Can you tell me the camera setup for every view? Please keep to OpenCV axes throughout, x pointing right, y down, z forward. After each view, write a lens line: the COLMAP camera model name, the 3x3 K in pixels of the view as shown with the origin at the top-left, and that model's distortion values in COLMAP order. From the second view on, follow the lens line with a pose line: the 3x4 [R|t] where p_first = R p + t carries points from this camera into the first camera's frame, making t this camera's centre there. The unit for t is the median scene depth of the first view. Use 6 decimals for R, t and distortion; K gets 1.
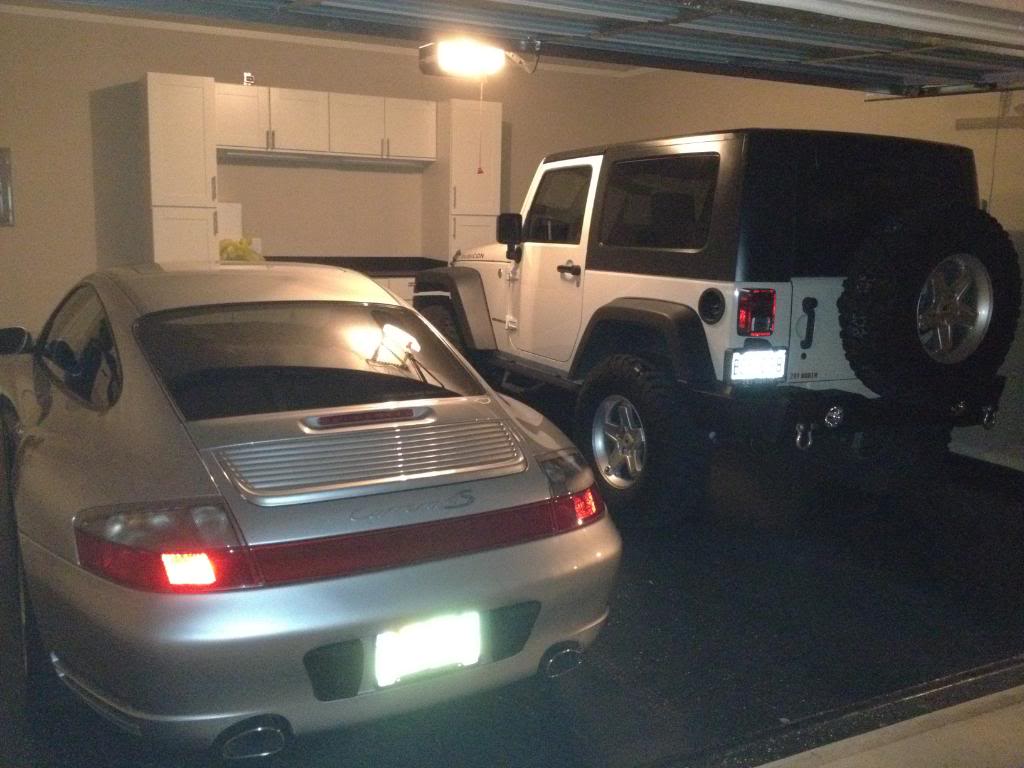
lens RADIAL K [[972.6, 0, 512.0], [0, 972.6, 384.0], [0, 0, 1]] dist [0.121537, -0.193732]
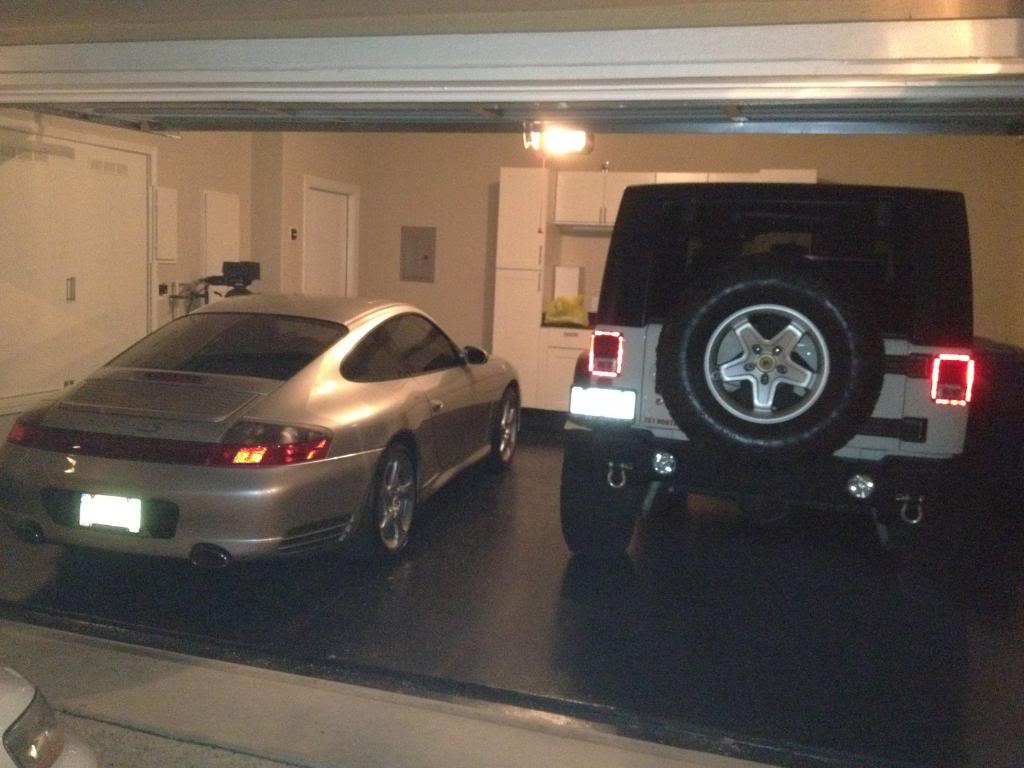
lens RADIAL K [[972.6, 0, 512.0], [0, 972.6, 384.0], [0, 0, 1]] dist [0.121537, -0.193732]
pose [[0.696687, 0.090826, -0.711602, 0.915061], [-0.152778, 0.987982, -0.023474, 0.000188], [0.700918, 0.125072, 0.702191, 0.183802]]
